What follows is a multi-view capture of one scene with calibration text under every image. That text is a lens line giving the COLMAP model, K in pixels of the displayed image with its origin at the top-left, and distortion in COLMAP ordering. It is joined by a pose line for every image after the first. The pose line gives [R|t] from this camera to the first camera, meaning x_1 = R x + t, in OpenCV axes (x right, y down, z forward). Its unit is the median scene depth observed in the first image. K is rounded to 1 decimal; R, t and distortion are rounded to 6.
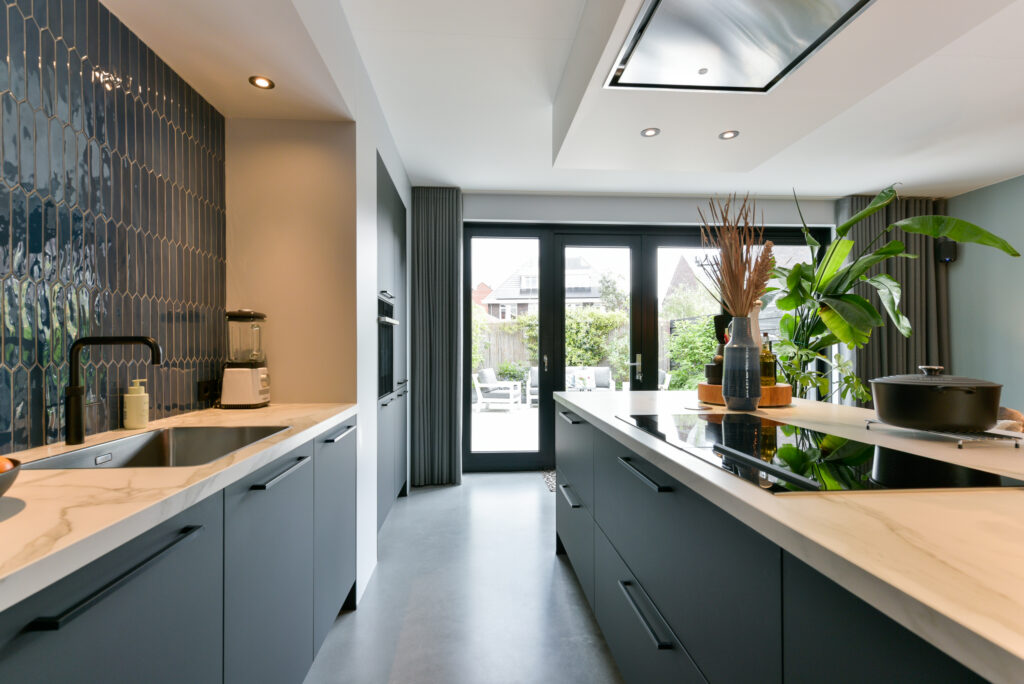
lens RADIAL K [[491.0, 0, 505.3], [0, 491.0, 346.1], [0, 0, 1]] dist [0.000503, -0.000012]
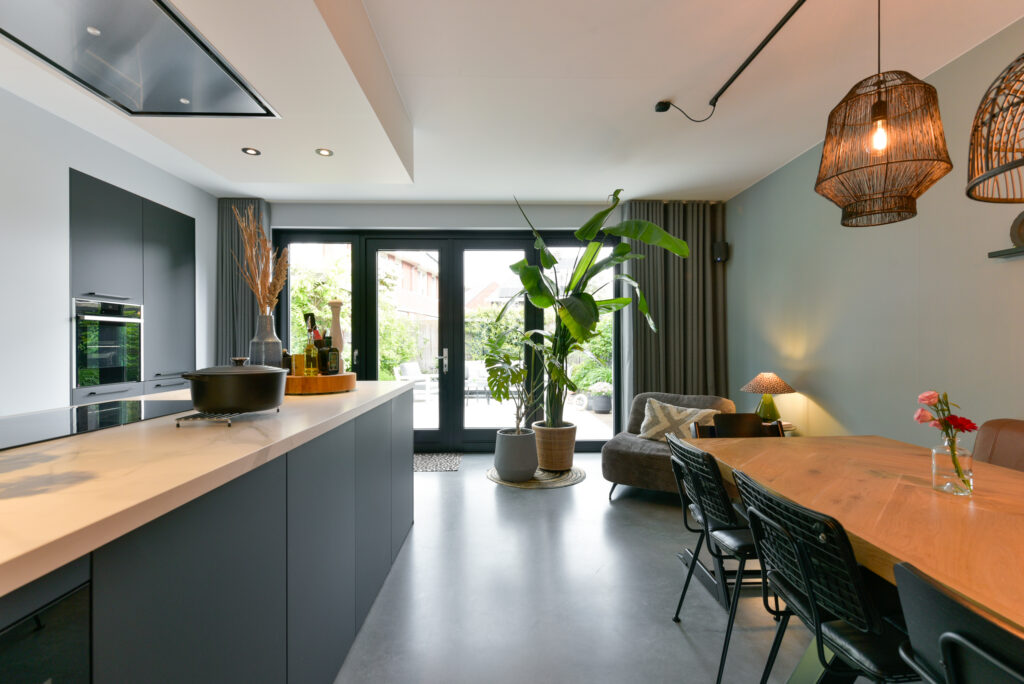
lens RADIAL K [[462.2, 0, 506.9], [0, 462.2, 344.5], [0, 0, 1]] dist [0.000993, -0.000420]
pose [[0.999063, -0.002285, -0.043213, 0.461905], [0.002572, 0.999975, 0.006600, 0.001131], [0.043197, -0.006705, 0.999044, -0.022855]]
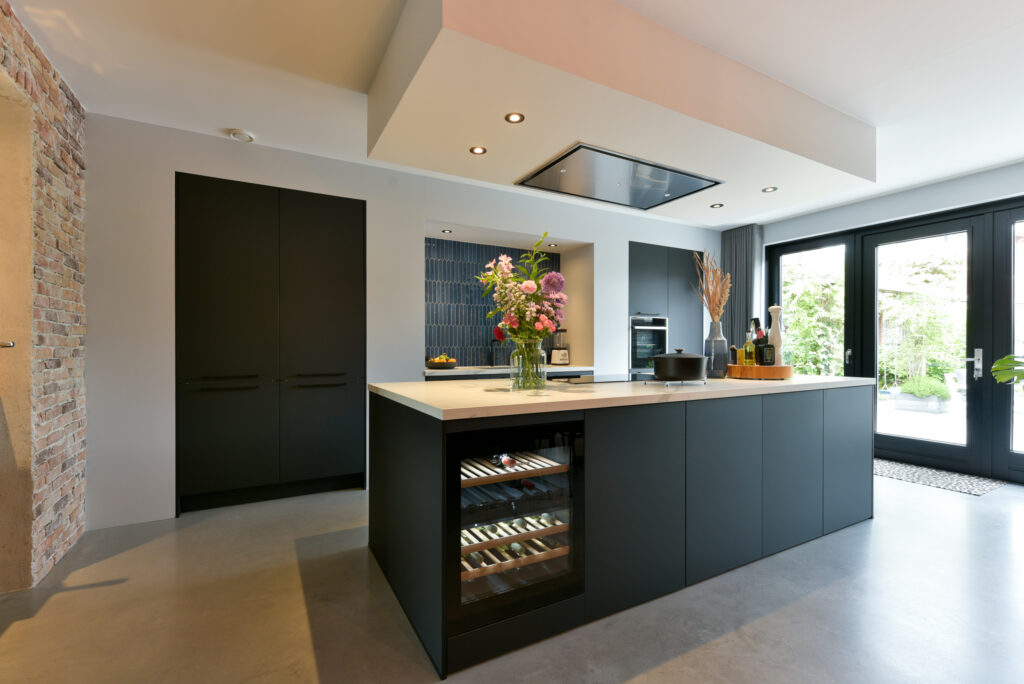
lens RADIAL K [[435.6, 0, 508.1], [0, 435.6, 346.4], [0, 0, 1]] dist [0.013030, 0.000120]
pose [[0.428745, 0.001203, -0.903425, 0.642582], [0.002603, 0.999993, 0.002567, 0.007738], [0.903422, -0.003452, 0.428739, -0.114252]]
